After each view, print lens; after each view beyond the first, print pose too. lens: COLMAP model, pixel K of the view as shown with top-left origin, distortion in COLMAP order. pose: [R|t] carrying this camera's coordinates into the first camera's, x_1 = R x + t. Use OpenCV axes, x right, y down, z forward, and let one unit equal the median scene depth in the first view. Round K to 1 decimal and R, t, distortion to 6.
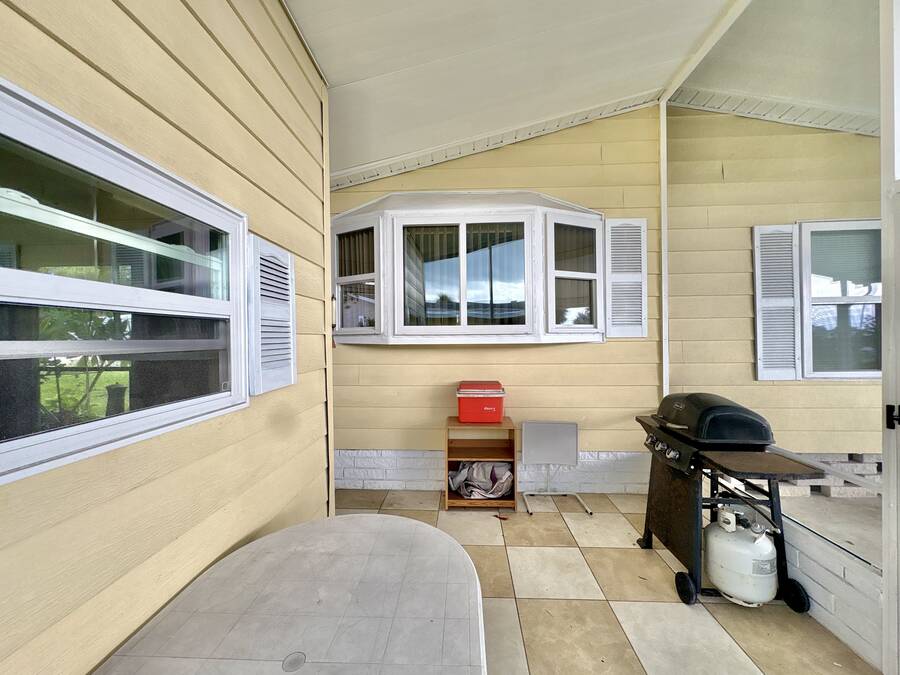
lens RADIAL K [[360.1, 0, 450.0], [0, 360.1, 337.5], [0, 0, 1]] dist [-0.000620, 0.000020]
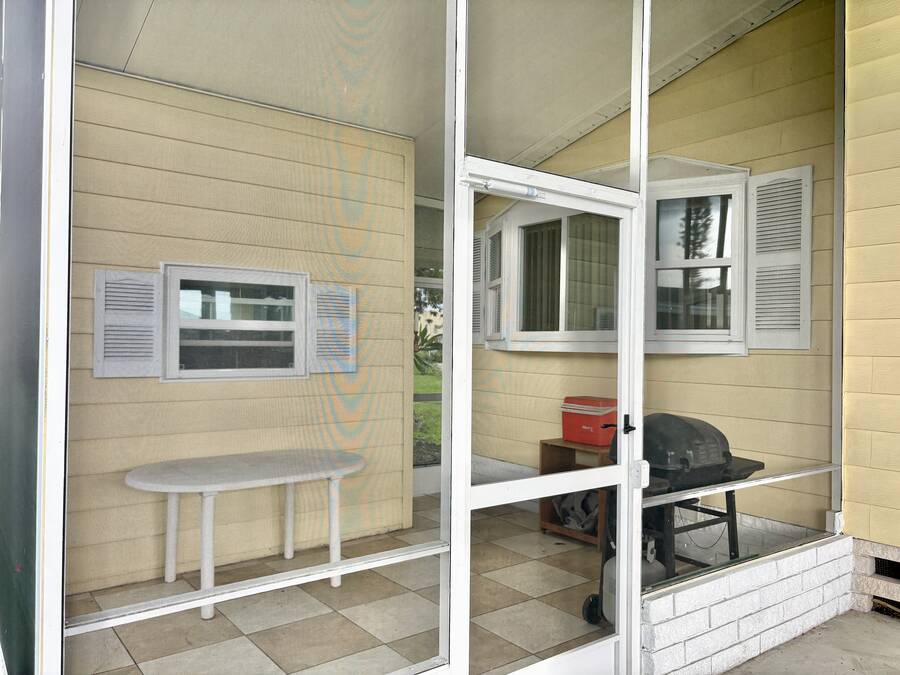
lens RADIAL K [[691.2, 0, 450.0], [0, 691.2, 337.5], [0, 0, 1]] dist [0.088976, -0.140245]
pose [[0.642018, 0.005647, -0.766669, 1.117804], [-0.015483, 0.999864, -0.005600, -0.003856], [0.766534, 0.015465, 0.642018, -0.305874]]
